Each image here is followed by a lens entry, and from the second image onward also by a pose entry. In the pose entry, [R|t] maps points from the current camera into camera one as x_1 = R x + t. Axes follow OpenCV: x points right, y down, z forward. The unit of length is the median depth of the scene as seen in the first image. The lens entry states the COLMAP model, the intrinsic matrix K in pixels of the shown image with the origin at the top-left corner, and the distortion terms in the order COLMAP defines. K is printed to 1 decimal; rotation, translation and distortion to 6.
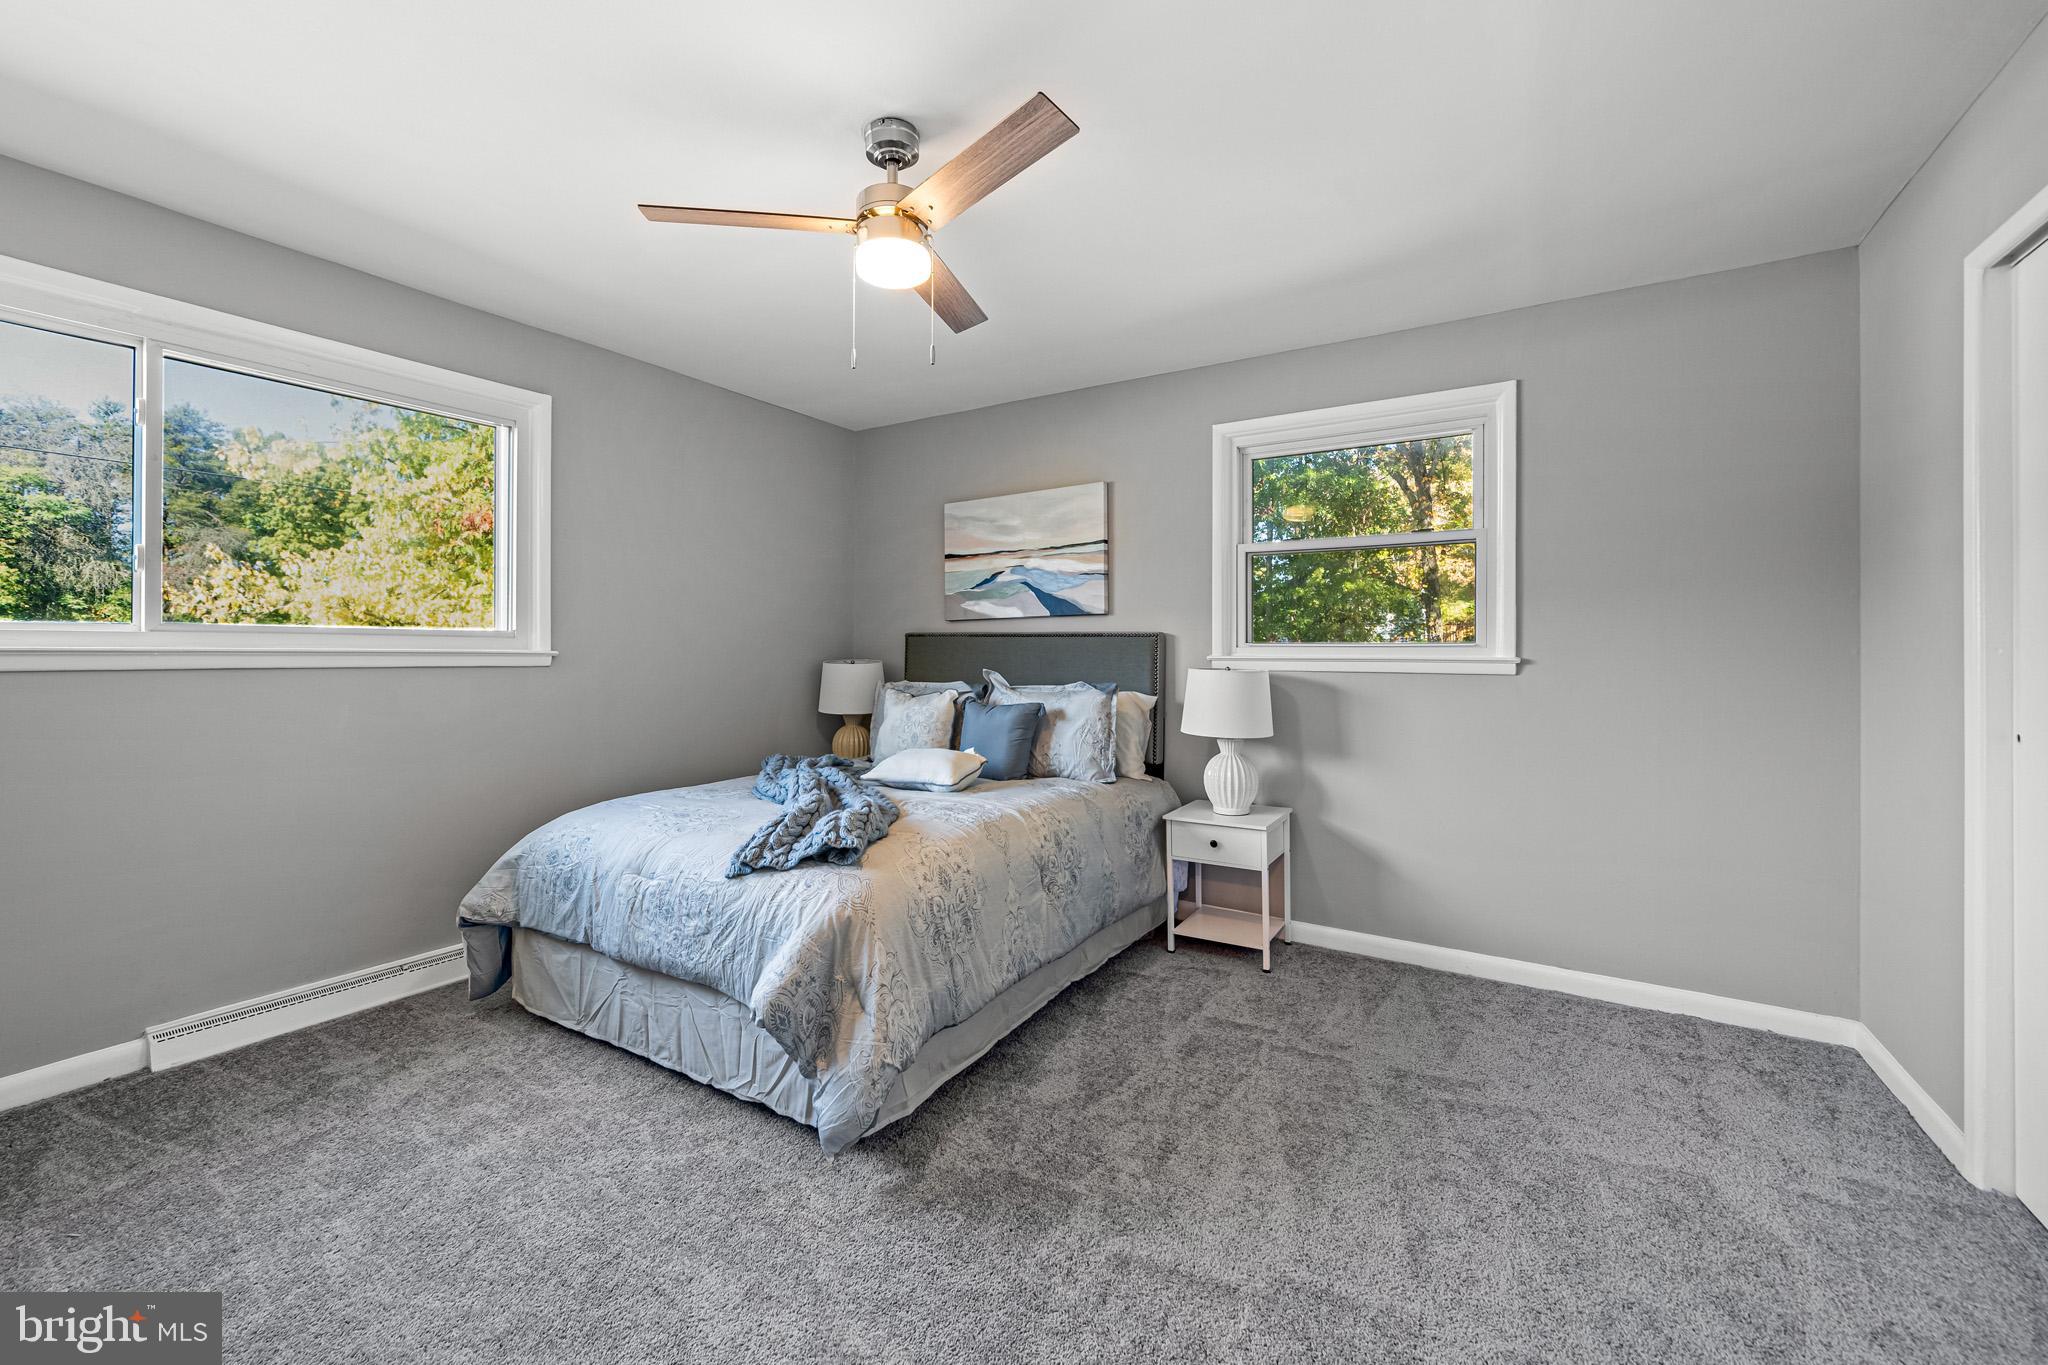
lens RADIAL K [[806.1, 0, 1023.7], [0, 806.1, 646.6], [0, 0, 1]] dist [-0.002729, 0.000912]
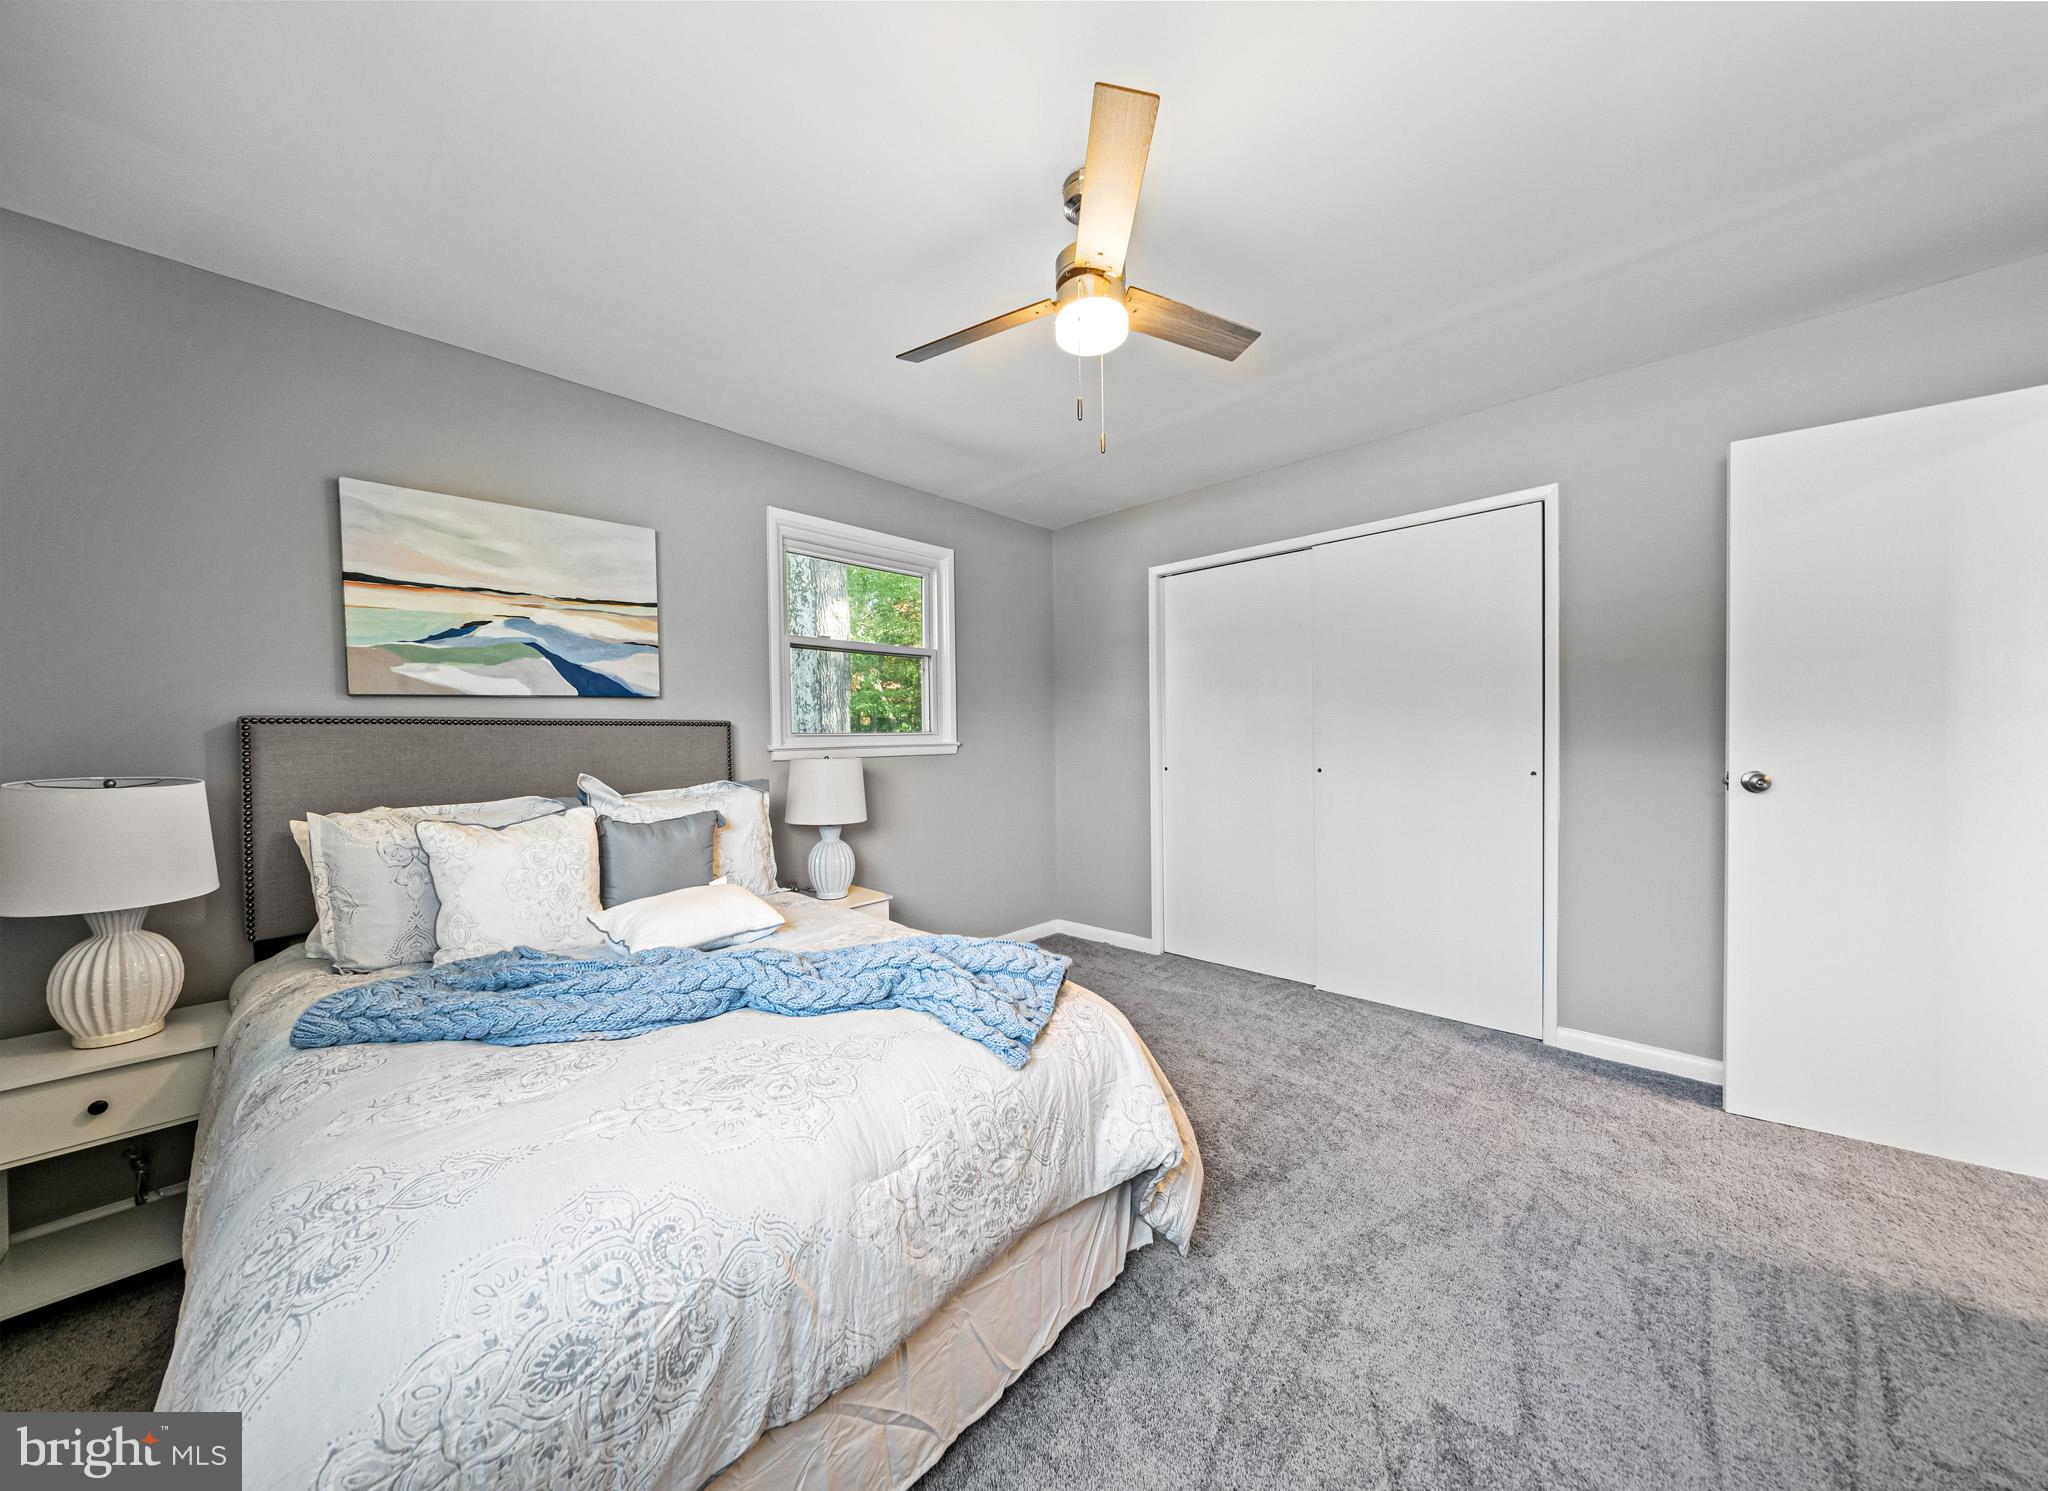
lens RADIAL K [[784.2, 0, 1024.2], [0, 784.2, 748.4], [0, 0, 1]] dist [-0.000712, -0.000013]
pose [[0.156657, -0.024844, 0.987341, -0.601511], [0.007488, 0.999685, 0.023967, -0.005547], [-0.987625, 0.003639, 0.156794, 0.515944]]
